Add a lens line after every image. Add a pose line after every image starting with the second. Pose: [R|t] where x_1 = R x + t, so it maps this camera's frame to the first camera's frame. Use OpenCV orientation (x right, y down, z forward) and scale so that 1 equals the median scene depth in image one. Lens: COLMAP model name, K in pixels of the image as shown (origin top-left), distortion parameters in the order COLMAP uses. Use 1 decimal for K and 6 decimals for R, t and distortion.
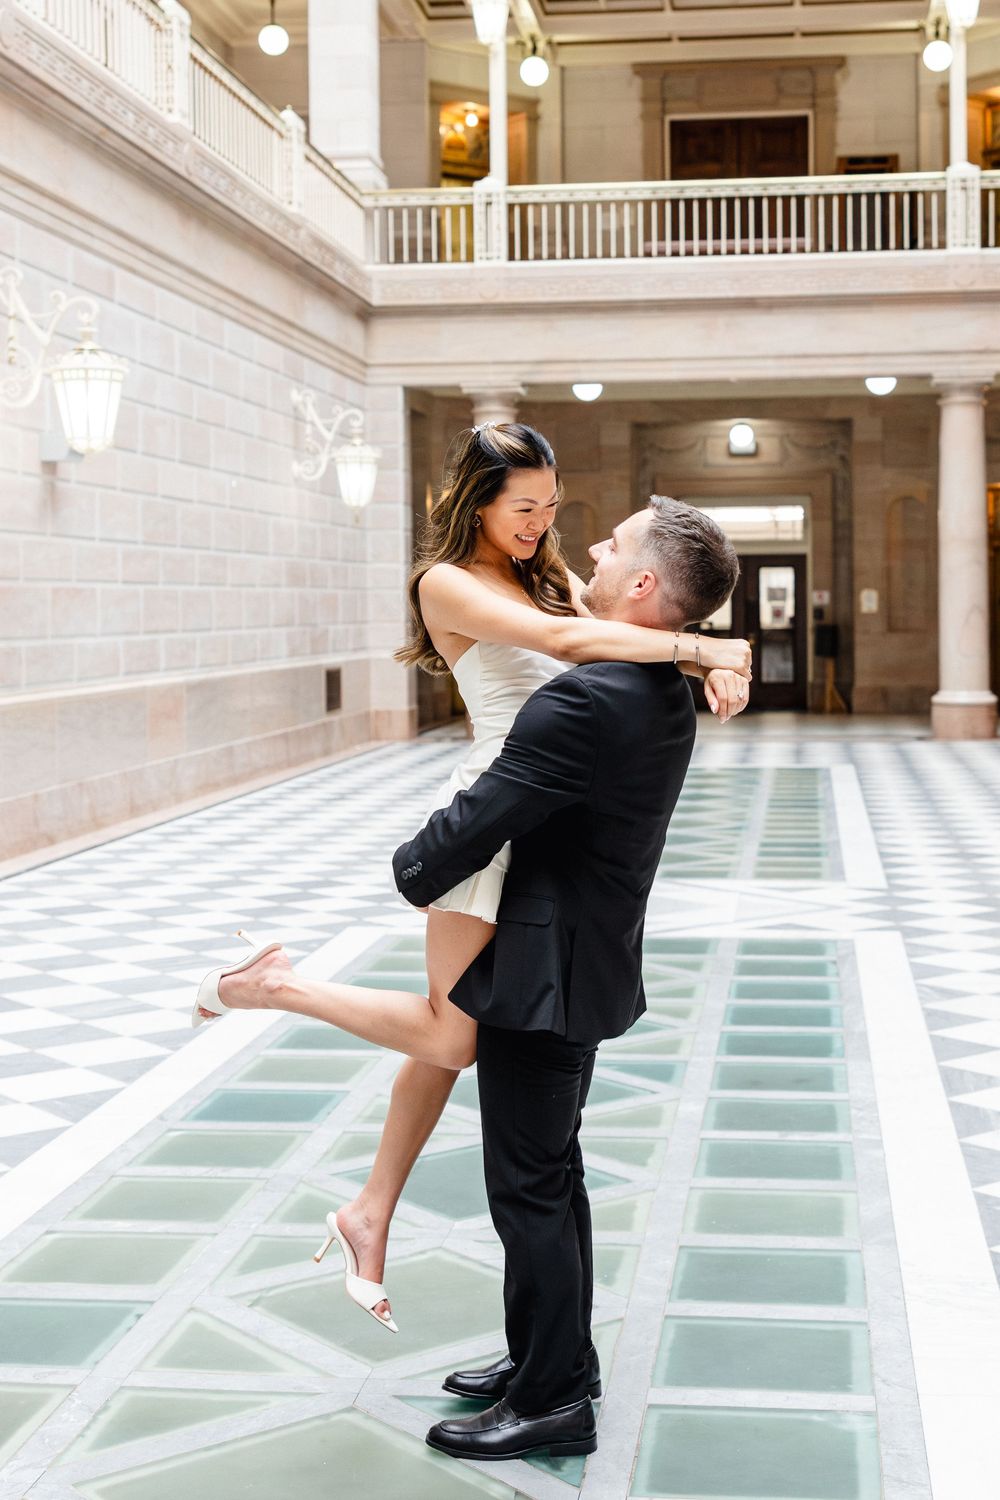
lens RADIAL K [[2257.9, 0, 500.0], [0, 2257.9, 748.9], [0, 0, 1]] dist [-0.035251, 0.000000]
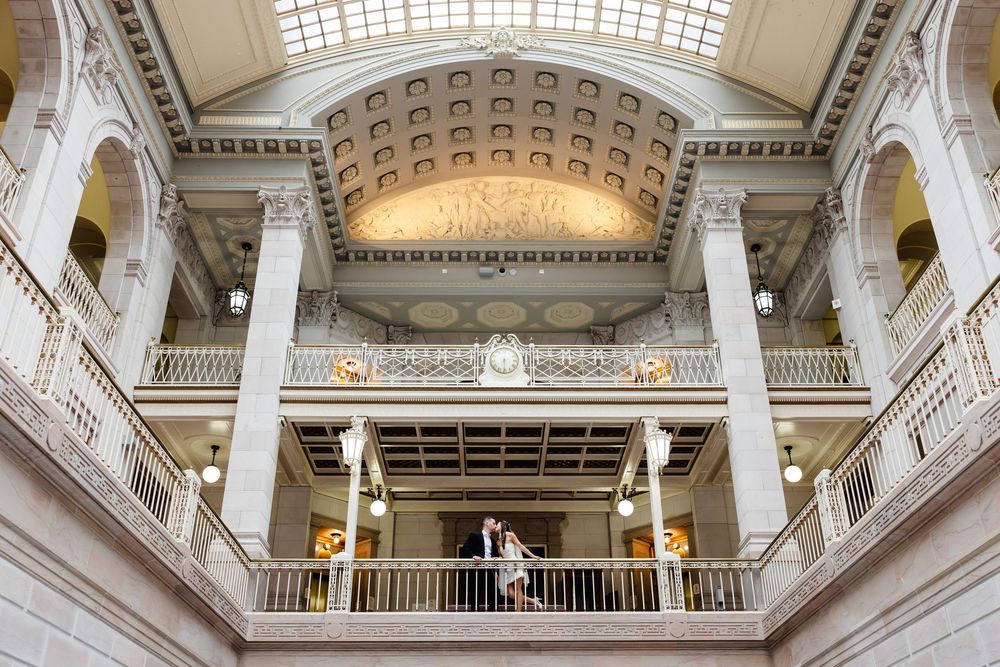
lens RADIAL K [[938.3, 0, 501.4], [0, 938.3, 333.5], [0, 0, 1]] dist [0.020281, 0.000000]
pose [[0.989088, 0.077003, 0.125602, 0.009441], [0.005255, 0.833555, -0.552412, -0.038459], [-0.147234, 0.547044, 0.824054, 0.413410]]
